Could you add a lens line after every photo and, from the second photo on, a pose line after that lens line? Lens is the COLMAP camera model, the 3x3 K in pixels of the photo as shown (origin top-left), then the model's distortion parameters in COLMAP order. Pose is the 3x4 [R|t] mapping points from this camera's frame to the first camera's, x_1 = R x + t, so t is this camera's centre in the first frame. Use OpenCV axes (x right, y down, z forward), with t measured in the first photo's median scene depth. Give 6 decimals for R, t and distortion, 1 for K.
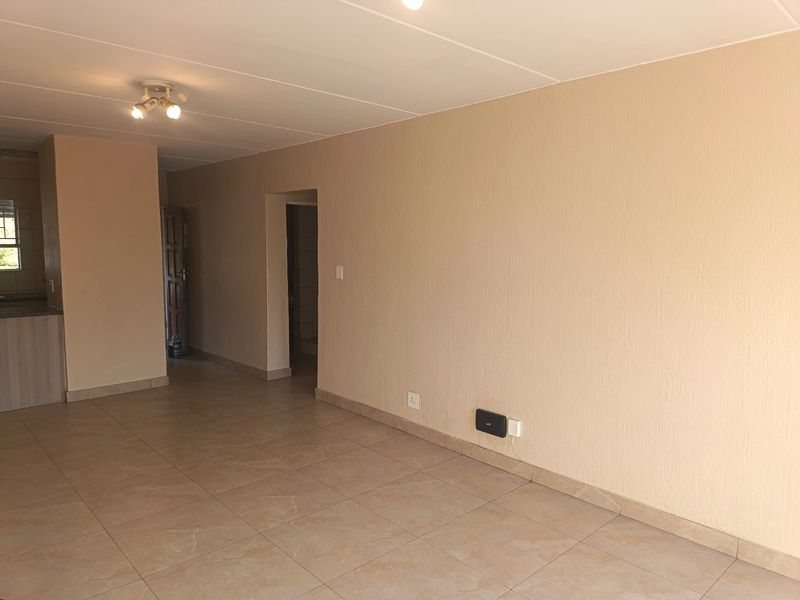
lens RADIAL K [[557.8, 0, 400.1], [0, 557.8, 301.2], [0, 0, 1]] dist [0.030572, -0.038004]
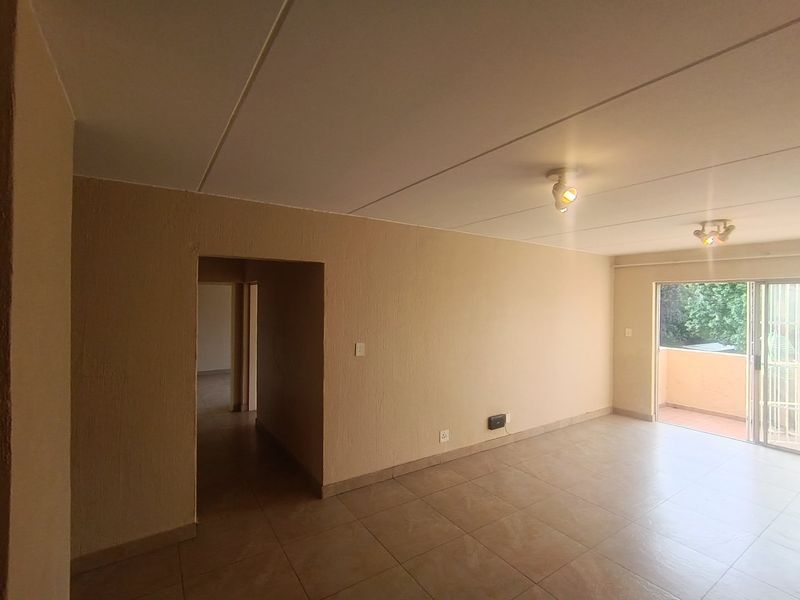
lens RADIAL K [[373.9, 0, 399.3], [0, 373.9, 303.7], [0, 0, 1]] dist [-0.007881, -0.001039]
pose [[0.146094, 0.009864, 0.989221, -0.944674], [0.104808, 0.994168, -0.025392, -0.134337], [-0.983703, 0.107388, 0.144209, 1.015330]]
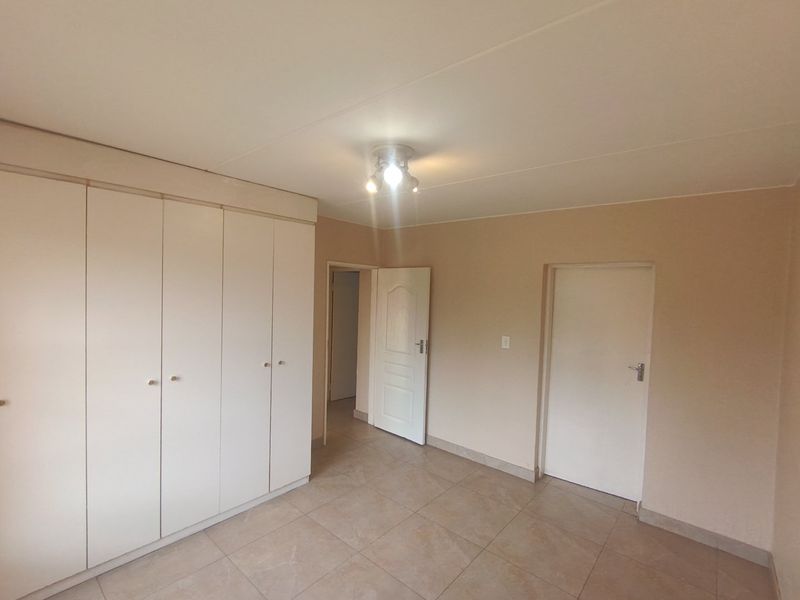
lens RADIAL K [[373.9, 0, 403.2], [0, 373.9, 300.7], [0, 0, 1]] dist [-0.007881, -0.001039]
pose [[0.992332, 0.022833, 0.121473, -0.484240], [-0.013348, 0.996838, -0.078333, -0.089895], [-0.122878, 0.076111, 0.989499, 0.379633]]
